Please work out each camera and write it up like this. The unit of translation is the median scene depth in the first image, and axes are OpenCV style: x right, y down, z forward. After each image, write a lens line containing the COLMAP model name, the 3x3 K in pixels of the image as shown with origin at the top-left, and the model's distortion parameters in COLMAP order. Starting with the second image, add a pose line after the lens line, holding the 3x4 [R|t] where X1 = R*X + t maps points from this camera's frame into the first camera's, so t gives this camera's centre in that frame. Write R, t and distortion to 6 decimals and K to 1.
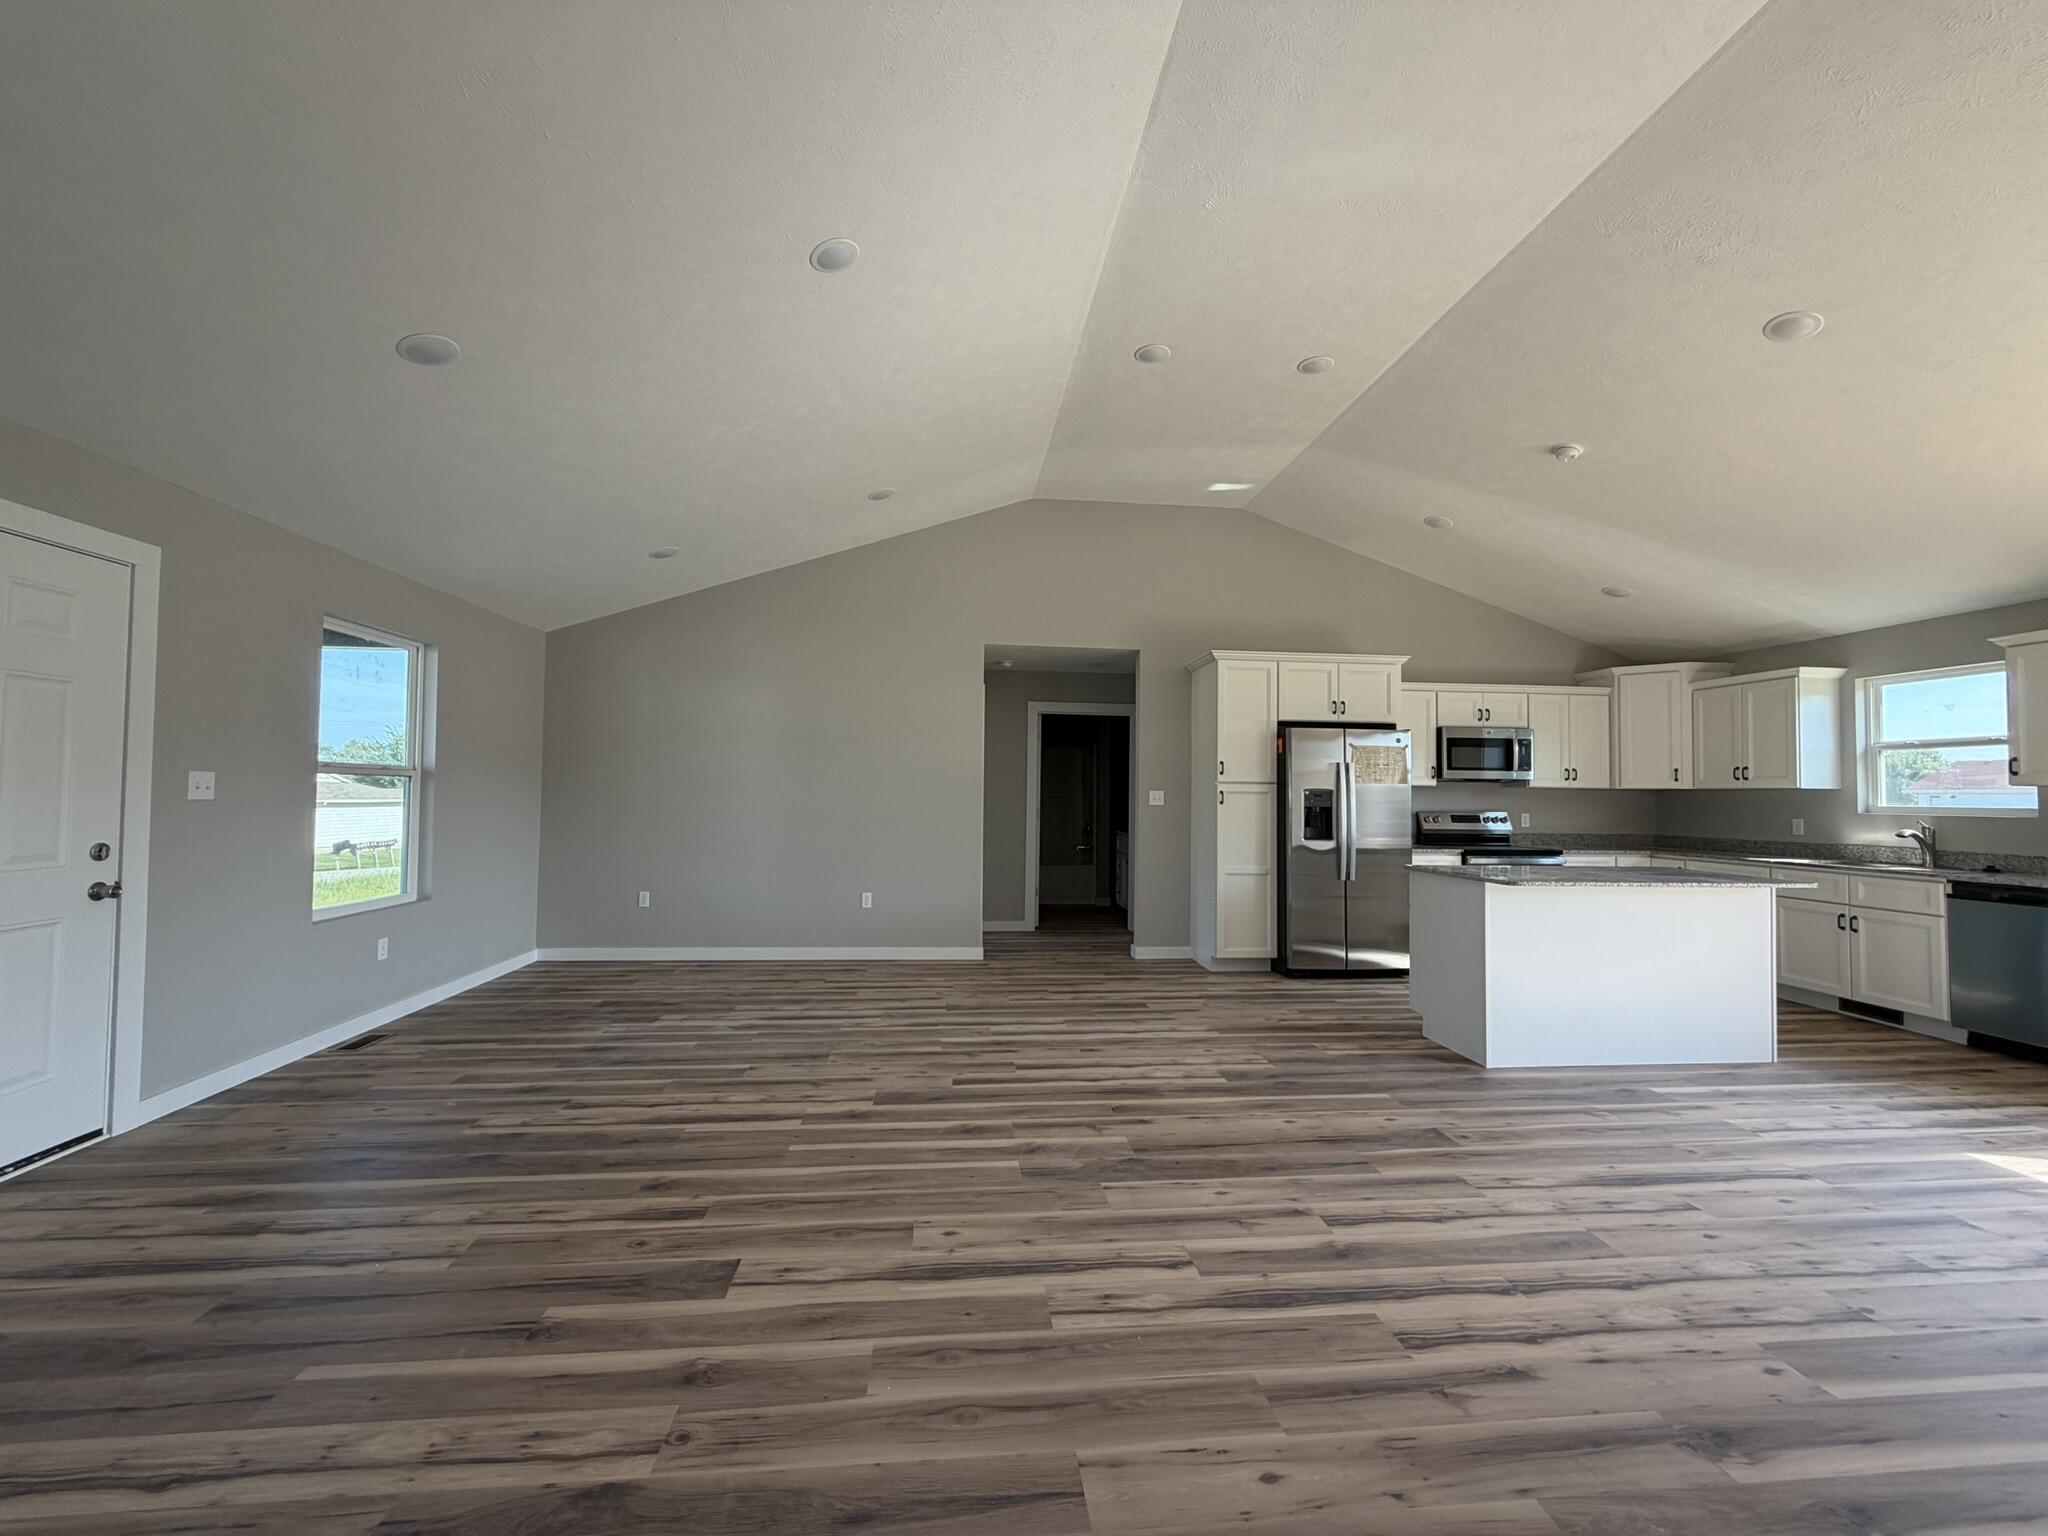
lens RADIAL K [[801.4, 0, 1024.0], [0, 801.4, 768.0], [0, 0, 1]] dist [-0.000949, 0.000303]
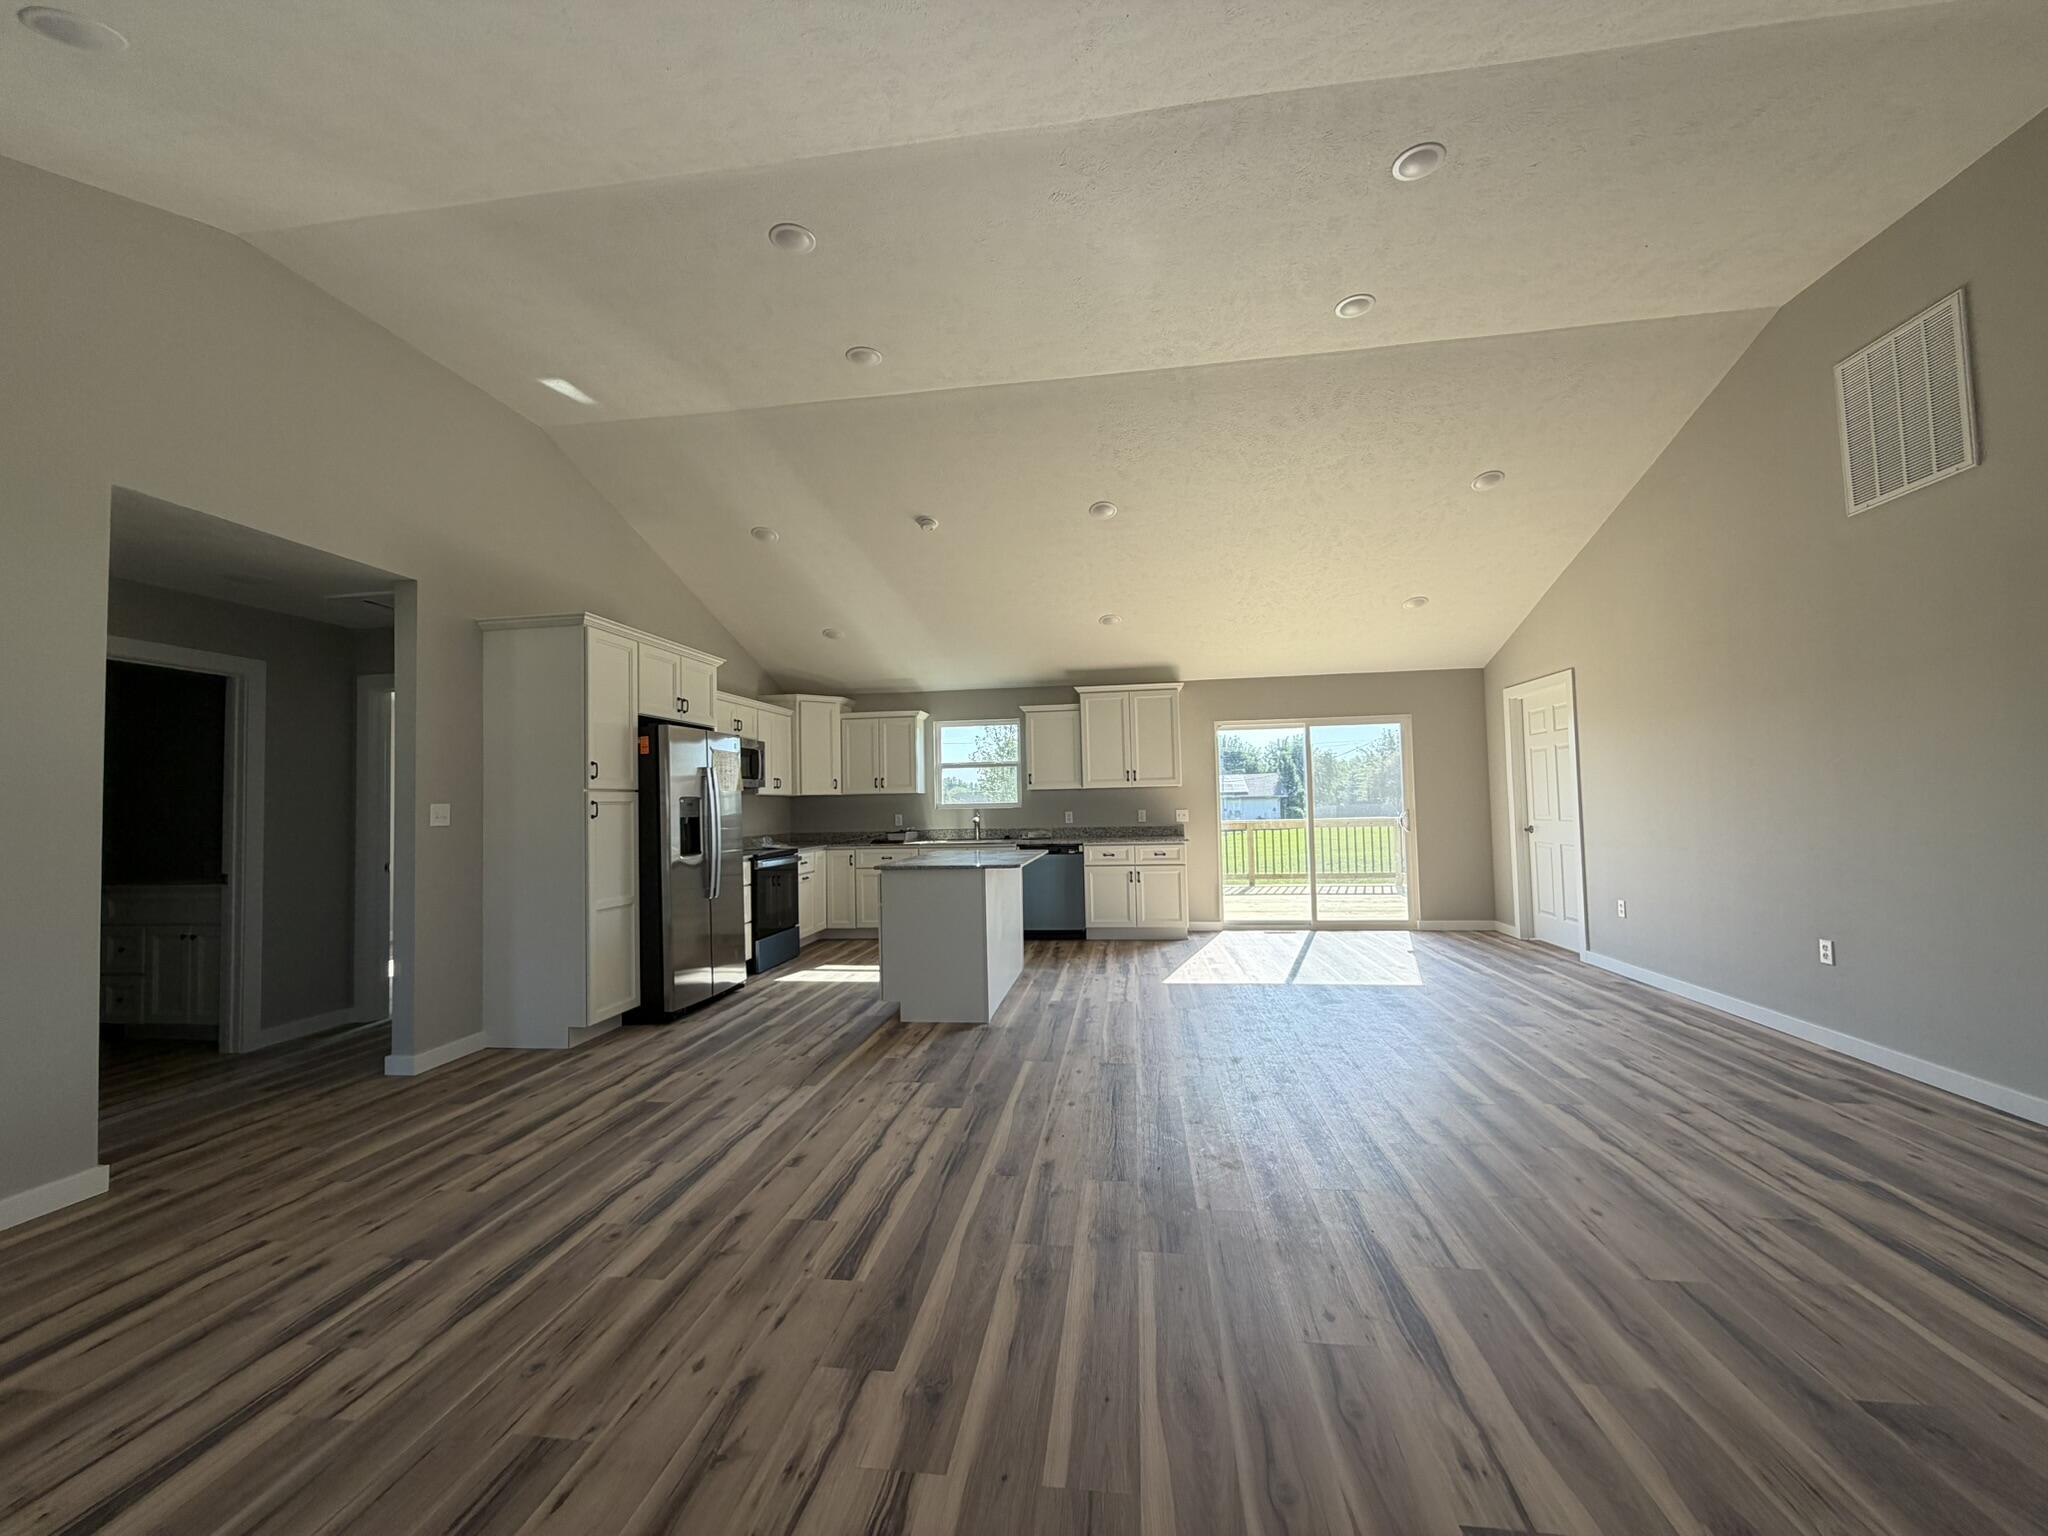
lens RADIAL K [[801.4, 0, 1024.0], [0, 801.4, 768.0], [0, 0, 1]] dist [-0.000949, 0.000303]
pose [[0.248698, 0.025105, 0.968256, -0.460573], [-0.008229, 0.999683, -0.023807, 0.014912], [-0.968546, -0.002047, 0.248826, 0.511122]]
